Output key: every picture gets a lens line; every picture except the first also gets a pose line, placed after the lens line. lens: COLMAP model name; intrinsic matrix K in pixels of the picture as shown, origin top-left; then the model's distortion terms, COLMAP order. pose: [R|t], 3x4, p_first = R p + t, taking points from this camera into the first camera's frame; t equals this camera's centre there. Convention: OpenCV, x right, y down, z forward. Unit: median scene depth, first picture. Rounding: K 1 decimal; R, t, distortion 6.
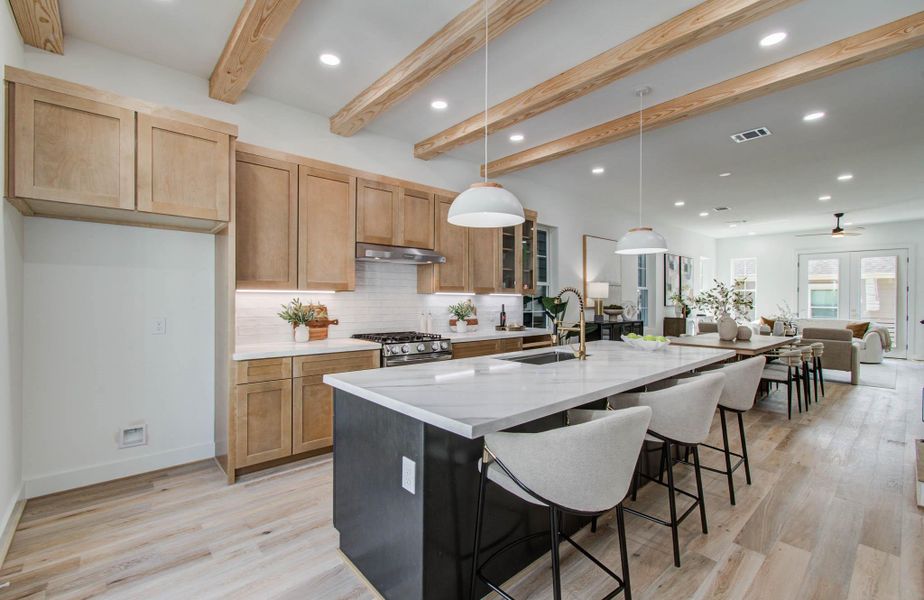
lens RADIAL K [[400.1, 0, 457.0], [0, 400.1, 294.6], [0, 0, 1]] dist [0.001967, -0.002127]
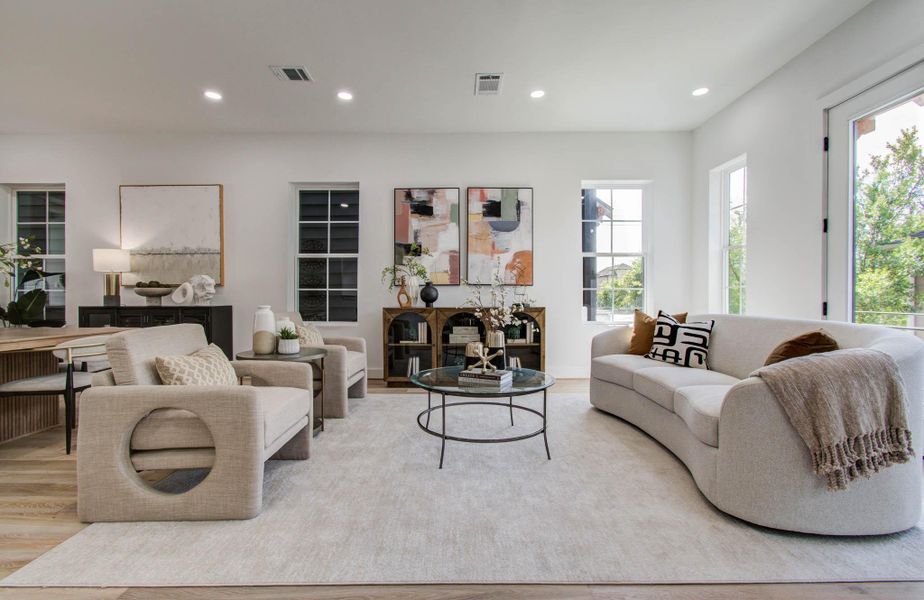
lens RADIAL K [[400.1, 0, 447.6], [0, 400.1, 287.9], [0, 0, 1]] dist [0.001967, -0.002127]
pose [[0.743317, -0.021204, -0.668603, 1.639920], [0.009860, 0.999736, -0.020743, 0.076978], [0.668866, 0.008826, 0.743330, 1.130594]]
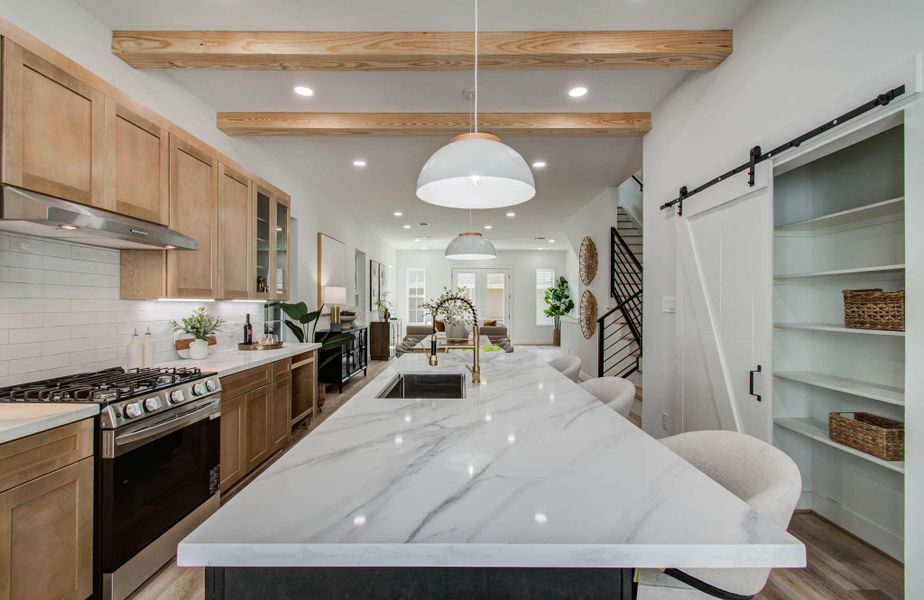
lens RADIAL K [[400.1, 0, 462.6], [0, 400.1, 304.3], [0, 0, 1]] dist [0.001967, -0.002127]
pose [[0.659928, -0.006590, 0.751300, -0.183649], [-0.007185, 0.999860, 0.015082, -0.007298], [-0.751295, -0.015351, 0.659788, 0.241005]]
